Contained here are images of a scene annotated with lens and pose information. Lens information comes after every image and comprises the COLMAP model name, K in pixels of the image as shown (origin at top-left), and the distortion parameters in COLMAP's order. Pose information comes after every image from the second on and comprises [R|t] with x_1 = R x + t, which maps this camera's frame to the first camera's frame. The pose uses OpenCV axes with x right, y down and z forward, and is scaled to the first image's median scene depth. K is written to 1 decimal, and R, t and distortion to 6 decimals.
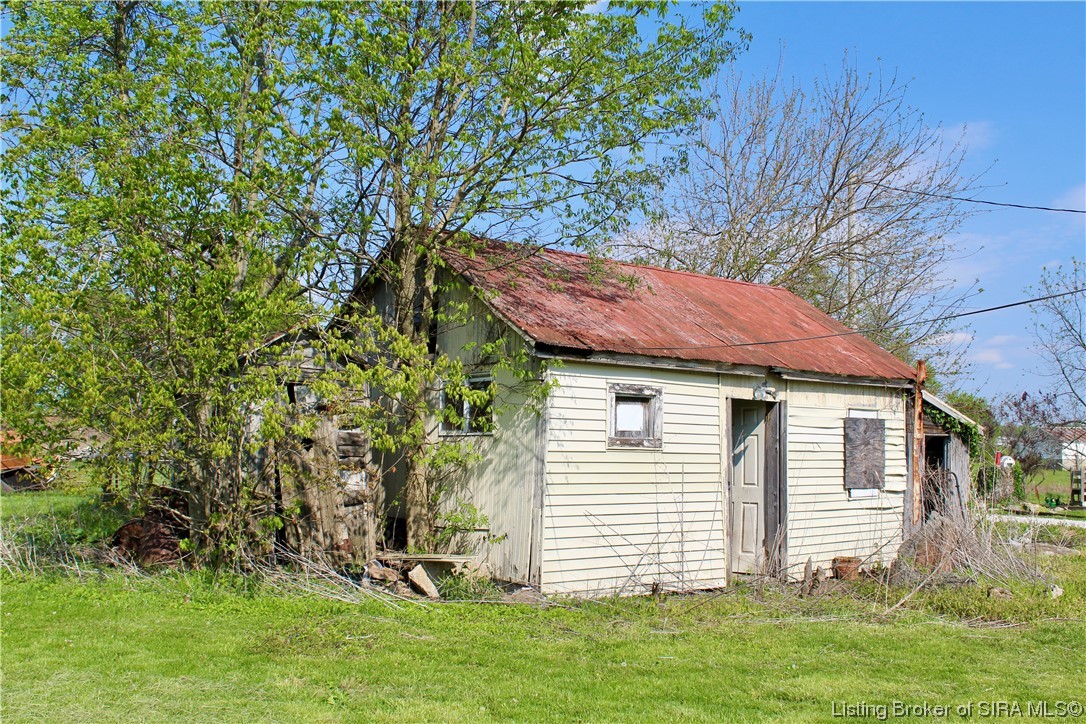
lens RADIAL K [[1052.7, 0, 541.5], [0, 1052.7, 362.1], [0, 0, 1]] dist [-0.014039, 0.000000]
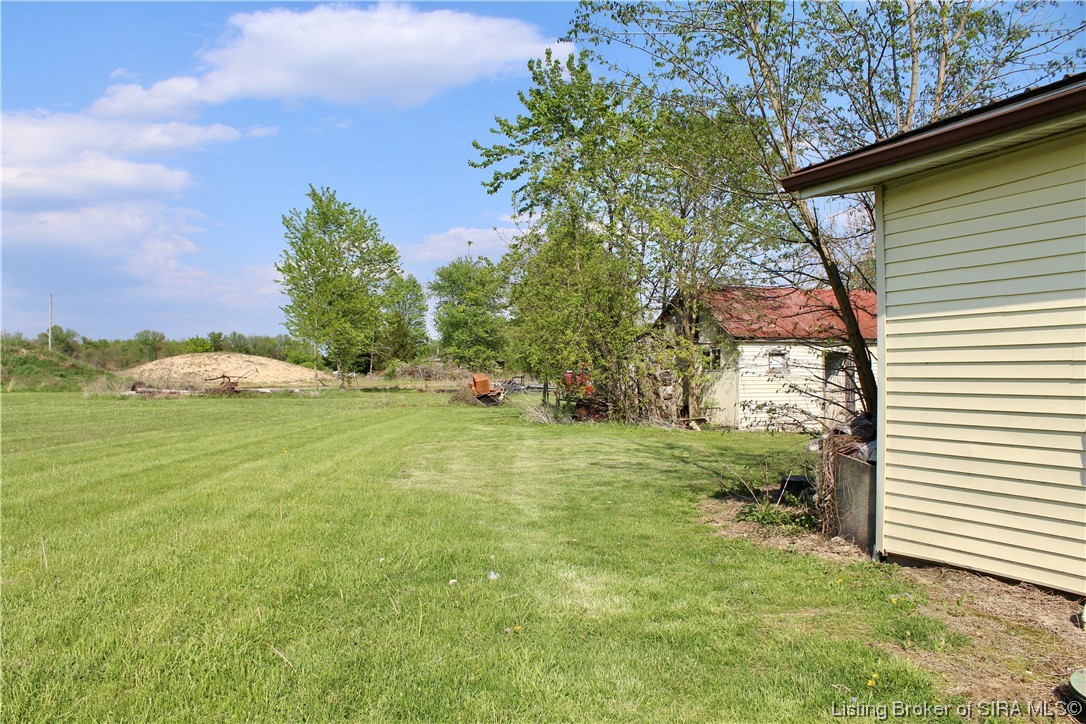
lens RADIAL K [[940.3, 0, 542.1], [0, 940.3, 363.9], [0, 0, 1]] dist [-0.138738, 0.012360]
pose [[0.958436, -0.029411, -0.283789, 0.183470], [0.046673, 0.997436, 0.054255, -0.091076], [0.281465, -0.065245, 0.957351, -1.292052]]
